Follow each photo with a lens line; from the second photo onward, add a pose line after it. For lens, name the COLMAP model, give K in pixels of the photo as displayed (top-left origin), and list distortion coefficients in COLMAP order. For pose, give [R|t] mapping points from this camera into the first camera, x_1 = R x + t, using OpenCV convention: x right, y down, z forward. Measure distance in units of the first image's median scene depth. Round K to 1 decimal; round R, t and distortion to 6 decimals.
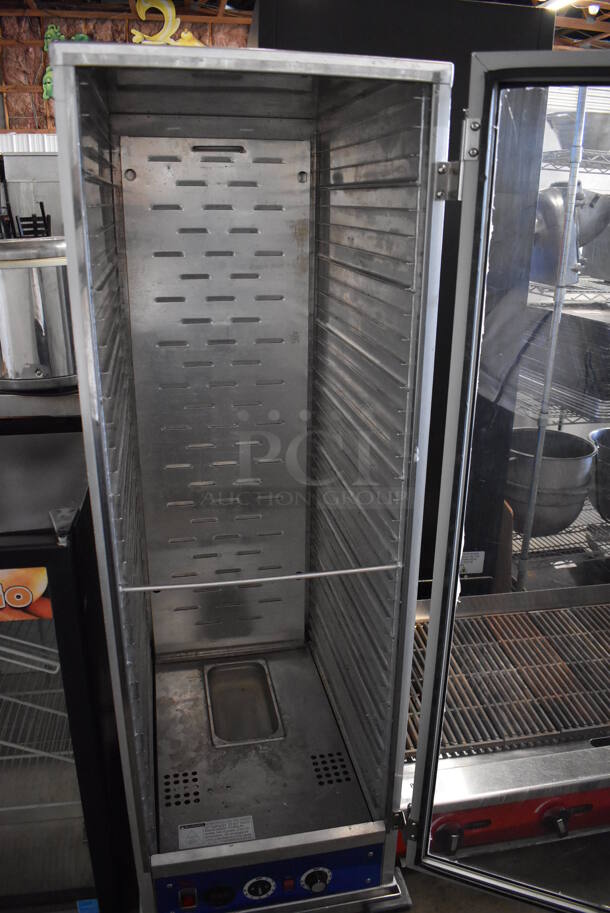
lens RADIAL K [[709.6, 0, 305.0], [0, 709.6, 456.5], [0, 0, 1]] dist [-0.068070, 0.001706]
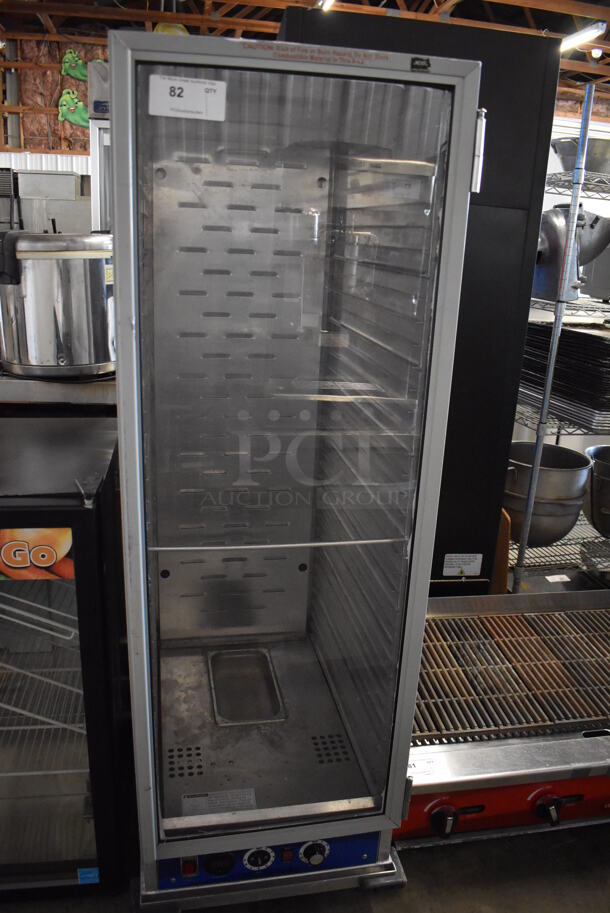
lens RADIAL K [[709.6, 0, 305.0], [0, 709.6, 456.5], [0, 0, 1]] dist [-0.068070, 0.001706]
pose [[0.999398, 0.034157, 0.006094, -0.018322], [-0.033870, 0.998534, -0.042232, 0.052813], [-0.007528, 0.042000, 0.999089, -0.038691]]
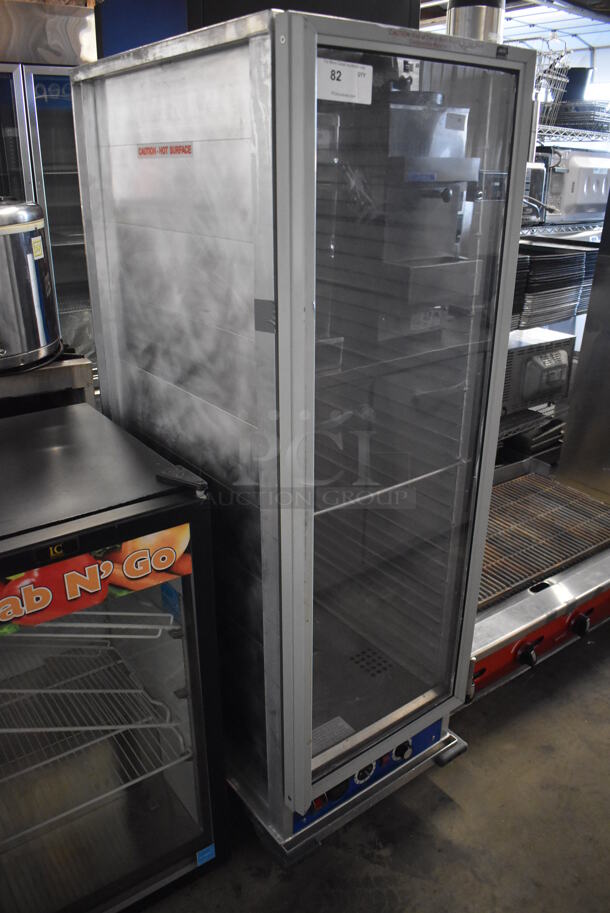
lens RADIAL K [[696.7, 0, 305.3], [0, 696.7, 444.7], [0, 0, 1]] dist [-0.075872, -0.000459]
pose [[0.907013, -0.164514, 0.387638, -0.372879], [0.149995, 0.986369, 0.067652, 0.001260], [-0.393484, -0.003217, 0.919326, 0.002290]]
